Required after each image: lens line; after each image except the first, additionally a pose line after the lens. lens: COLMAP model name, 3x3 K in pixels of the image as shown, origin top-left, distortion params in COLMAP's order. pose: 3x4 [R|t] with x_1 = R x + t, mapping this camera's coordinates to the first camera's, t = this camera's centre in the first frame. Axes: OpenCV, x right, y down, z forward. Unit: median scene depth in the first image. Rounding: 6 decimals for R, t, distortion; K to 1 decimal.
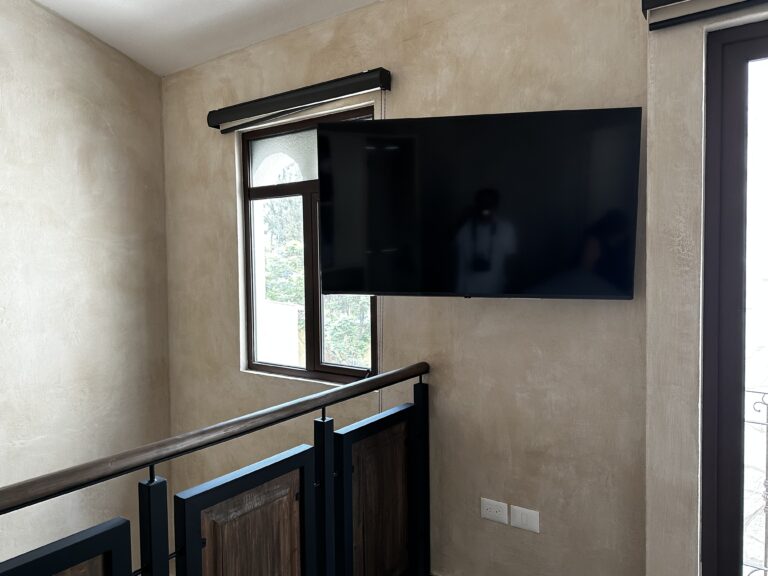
lens RADIAL K [[562.9, 0, 382.4], [0, 562.9, 272.1], [0, 0, 1]] dist [0.039632, -0.076784]
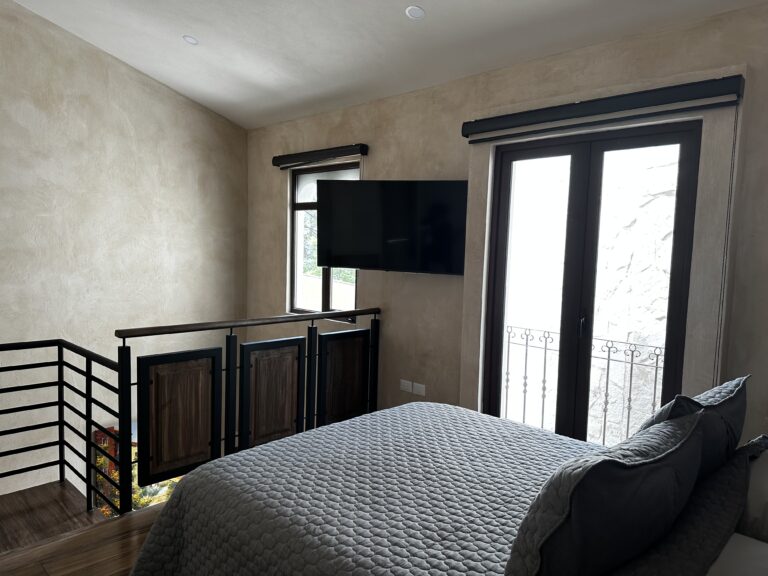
lens RADIAL K [[537.7, 0, 384.0], [0, 537.7, 288.0], [0, 0, 1]] dist [0.033265, -0.046361]
pose [[0.990092, 0.054052, -0.129599, 0.293097], [-0.047603, 0.997493, 0.052357, 0.005172], [0.132104, -0.045669, 0.990183, -0.661356]]
